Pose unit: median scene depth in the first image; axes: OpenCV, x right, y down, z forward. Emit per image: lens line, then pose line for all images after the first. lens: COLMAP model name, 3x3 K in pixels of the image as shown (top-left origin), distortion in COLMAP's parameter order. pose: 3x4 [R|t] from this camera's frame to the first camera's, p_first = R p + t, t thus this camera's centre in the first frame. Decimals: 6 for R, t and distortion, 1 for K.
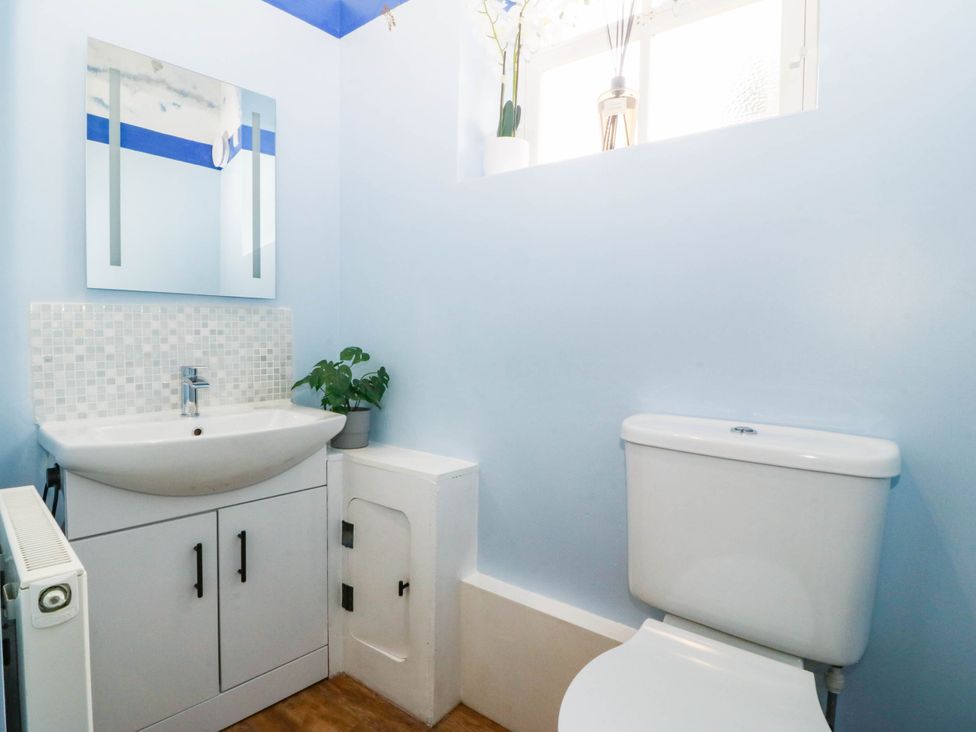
lens RADIAL K [[507.8, 0, 484.6], [0, 507.8, 351.2], [0, 0, 1]] dist [-0.003307, -0.014231]
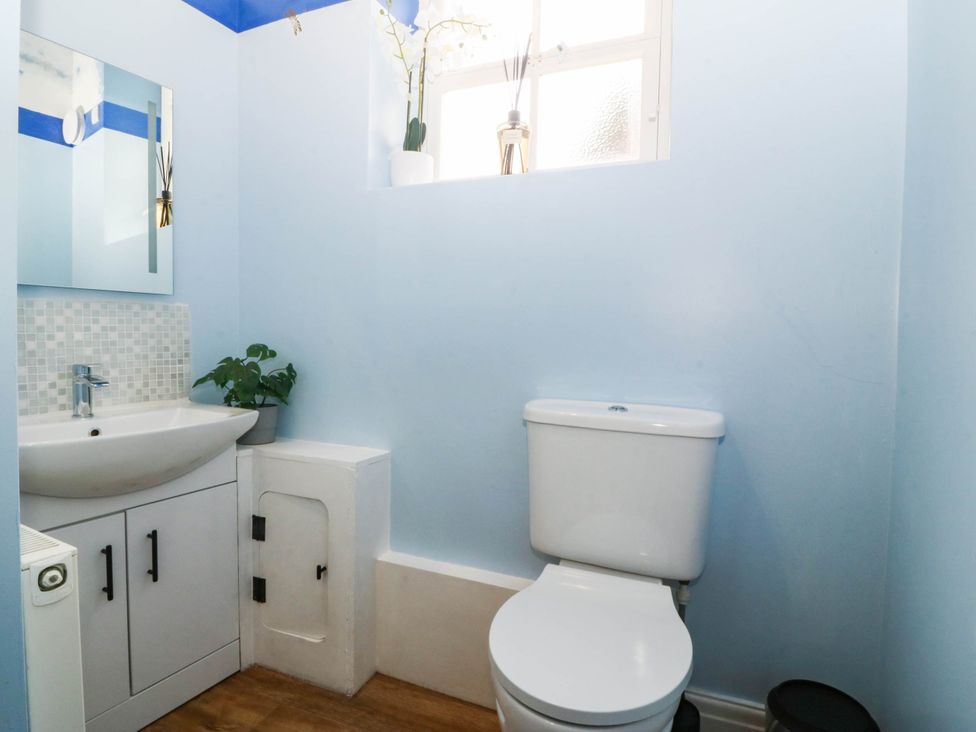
lens RADIAL K [[507.8, 0, 484.6], [0, 507.8, 351.2], [0, 0, 1]] dist [-0.003307, -0.014231]
pose [[0.968502, -0.004782, 0.248958, -0.087482], [0.003638, 0.999981, 0.005054, 0.002775], [-0.248978, -0.003989, 0.968501, -0.102717]]
